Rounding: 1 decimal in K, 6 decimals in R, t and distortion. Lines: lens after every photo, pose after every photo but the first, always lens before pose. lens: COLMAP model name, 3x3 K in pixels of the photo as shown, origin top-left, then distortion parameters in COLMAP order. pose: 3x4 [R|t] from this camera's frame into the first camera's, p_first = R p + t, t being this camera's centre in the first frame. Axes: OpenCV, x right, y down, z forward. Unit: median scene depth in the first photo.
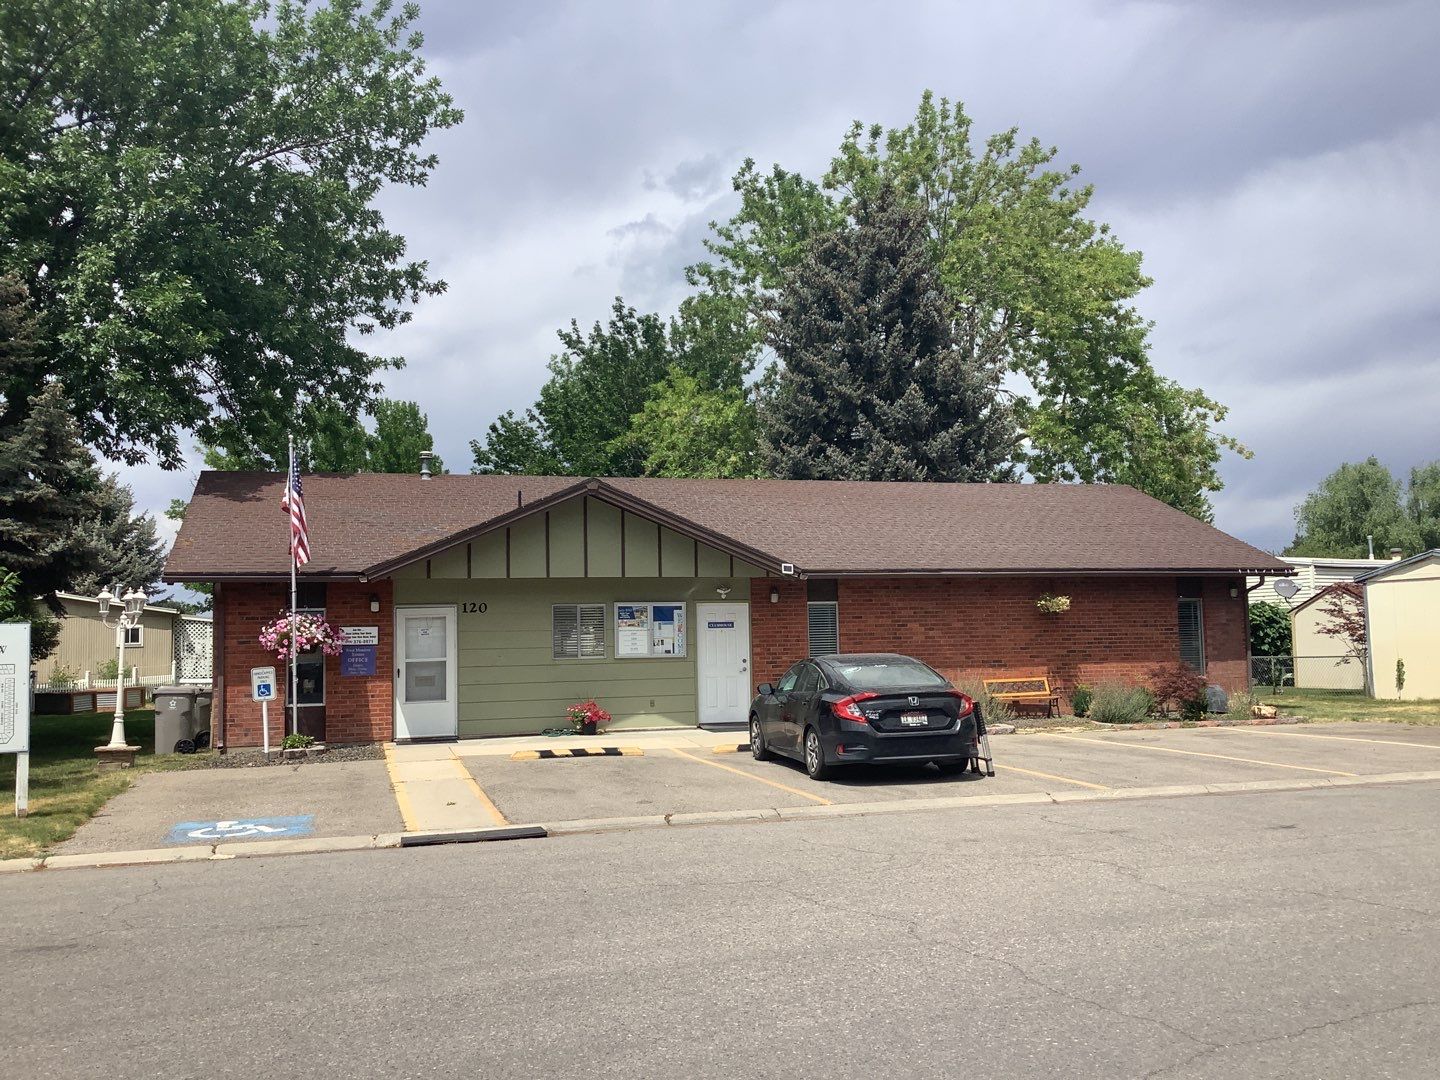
lens RADIAL K [[1271.2, 0, 712.3], [0, 1271.2, 541.5], [0, 0, 1]] dist [0.048412, 0.000851]
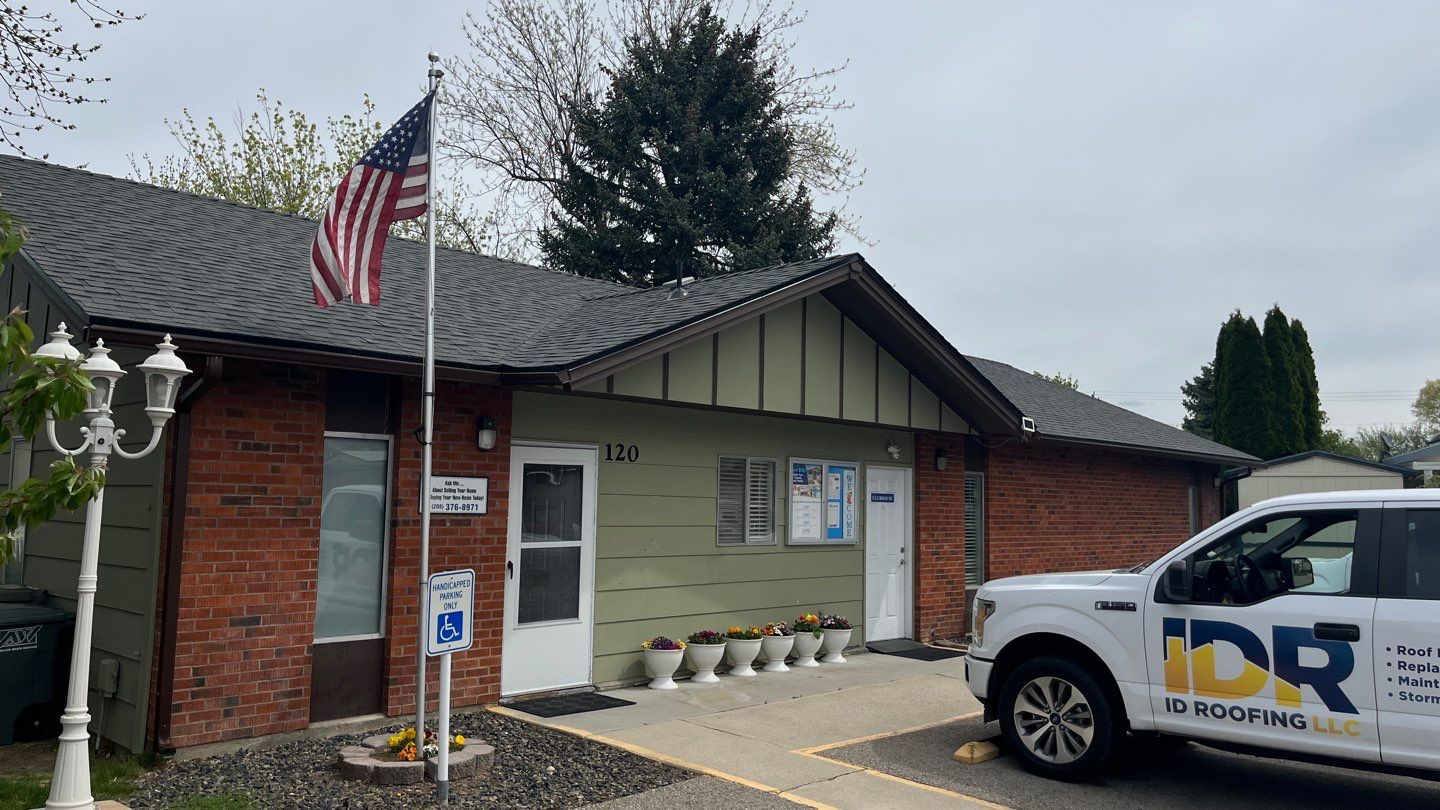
lens RADIAL K [[1089.3, 0, 720.7], [0, 1089.3, 402.1], [0, 0, 1]] dist [0.050798, 0.000095]
pose [[0.869619, 0.083716, 0.486574, -0.380780], [-0.078844, 0.996420, -0.030525, 0.040663], [-0.487387, -0.011819, 0.873106, 0.550297]]
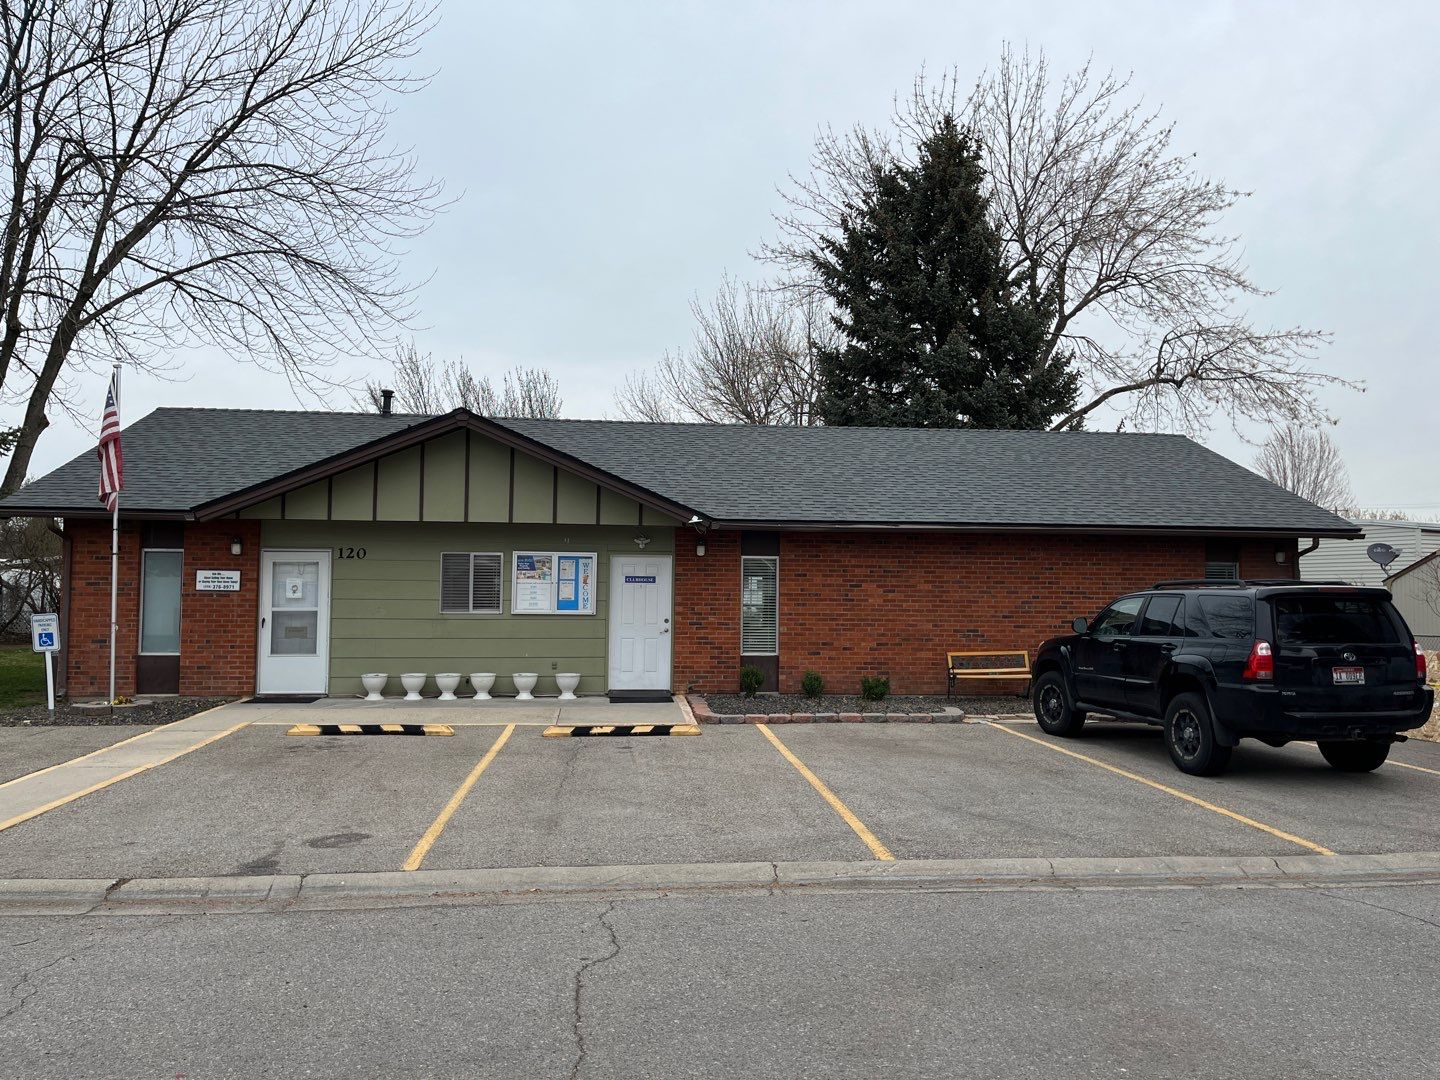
lens RADIAL K [[1068.2, 0, 730.6], [0, 1068.2, 540.3], [0, 0, 1]] dist [0.015131, -0.007587]
pose [[0.985638, 0.022936, -0.167309, 0.201338], [-0.016721, 0.999120, 0.038457, 0.009454], [0.168044, -0.035107, 0.985154, 0.296049]]
